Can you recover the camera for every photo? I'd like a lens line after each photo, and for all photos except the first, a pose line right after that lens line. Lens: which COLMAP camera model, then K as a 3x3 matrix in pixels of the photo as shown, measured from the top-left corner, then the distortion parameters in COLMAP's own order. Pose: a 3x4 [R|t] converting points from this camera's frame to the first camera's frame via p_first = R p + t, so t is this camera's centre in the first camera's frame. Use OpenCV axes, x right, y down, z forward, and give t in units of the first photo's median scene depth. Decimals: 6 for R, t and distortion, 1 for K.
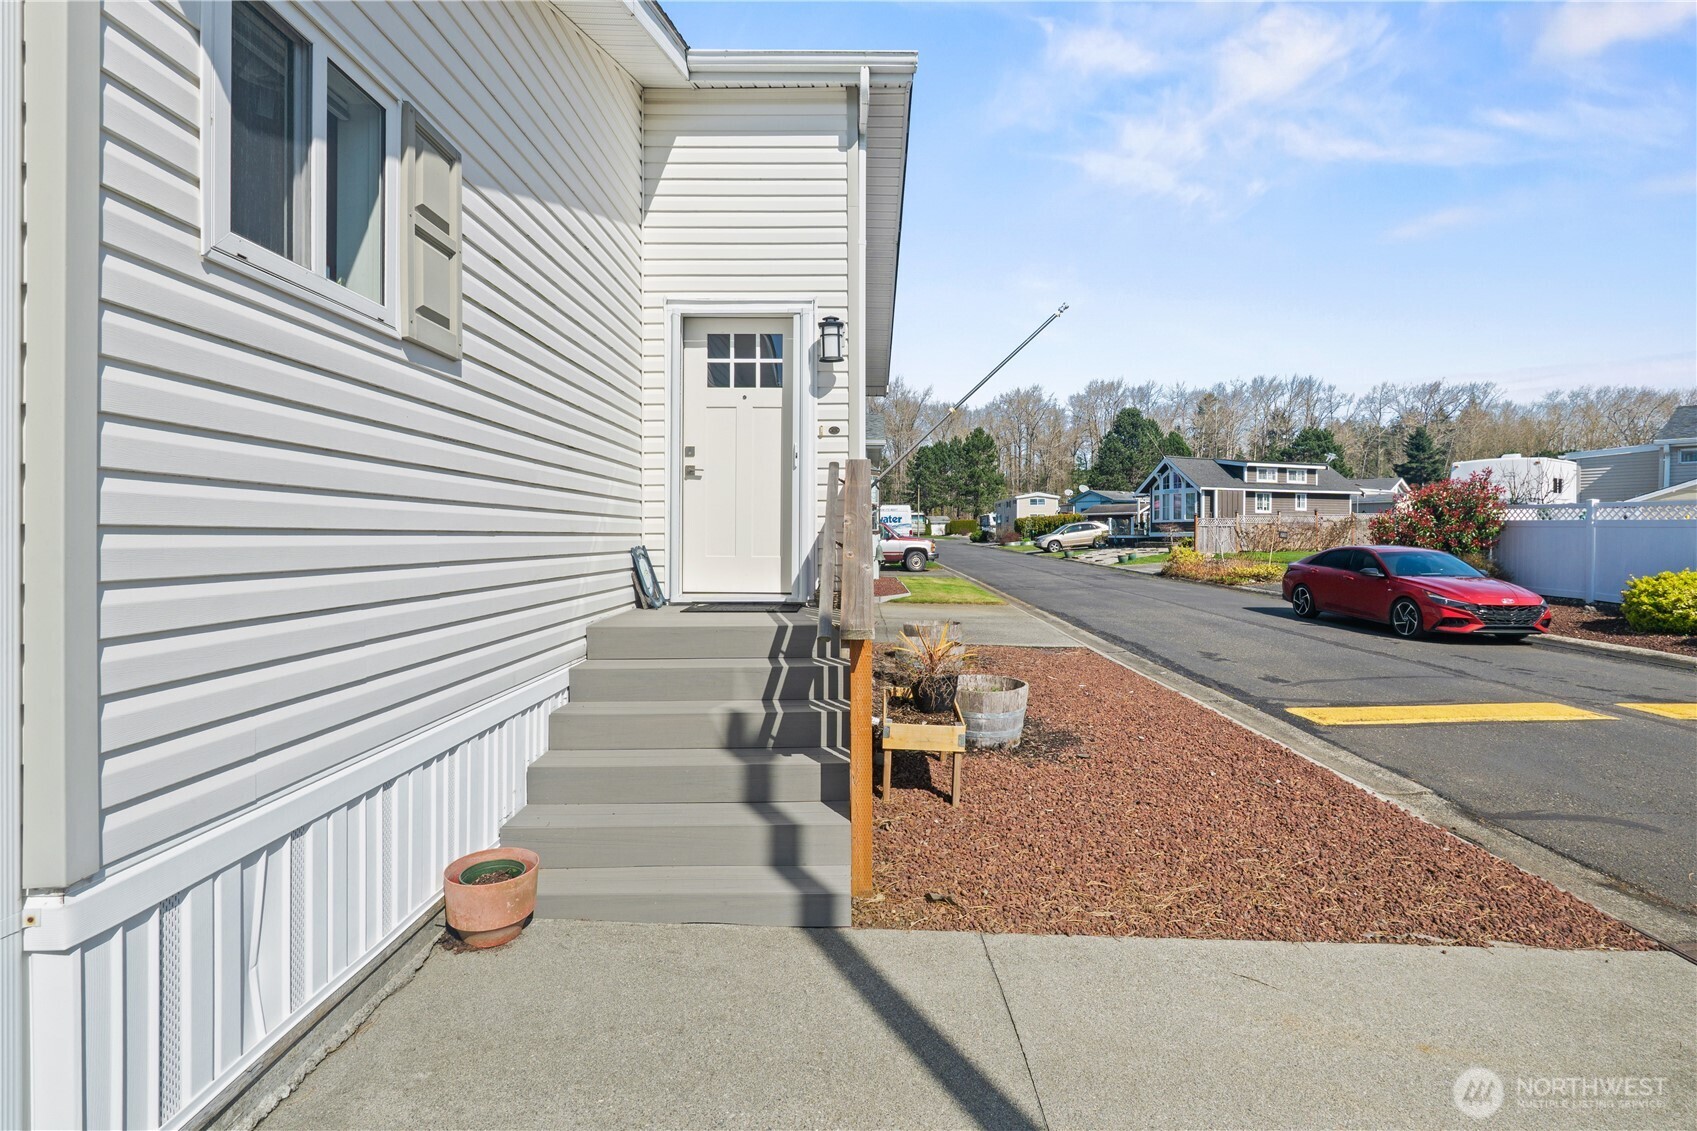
lens RADIAL K [[782.5, 0, 848.0], [0, 782.5, 538.3], [0, 0, 1]] dist [-0.007859, 0.000497]
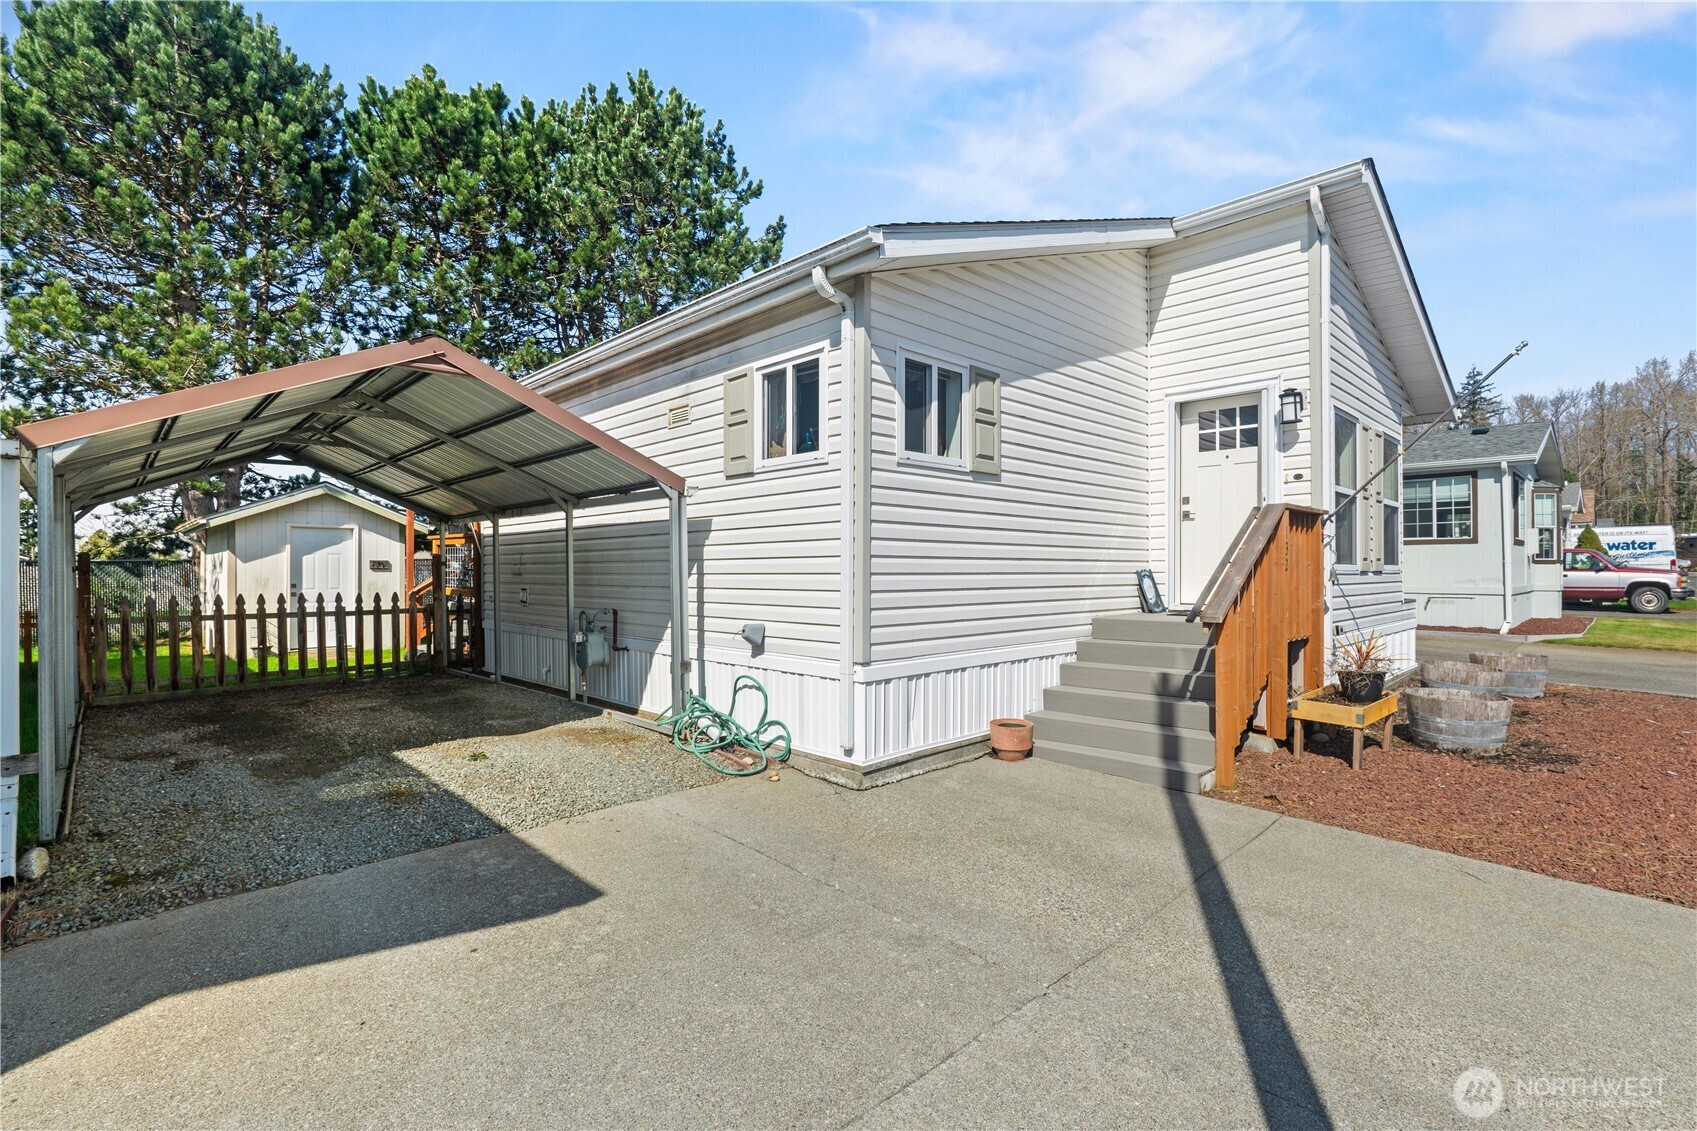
lens RADIAL K [[782.5, 0, 856.2], [0, 782.5, 570.6], [0, 0, 1]] dist [-0.007859, 0.000497]
pose [[0.702573, -0.000981, -0.711611, 0.392992], [-0.000817, 0.999997, -0.002185, 0.016193], [0.711611, 0.002117, 0.702571, -0.398420]]
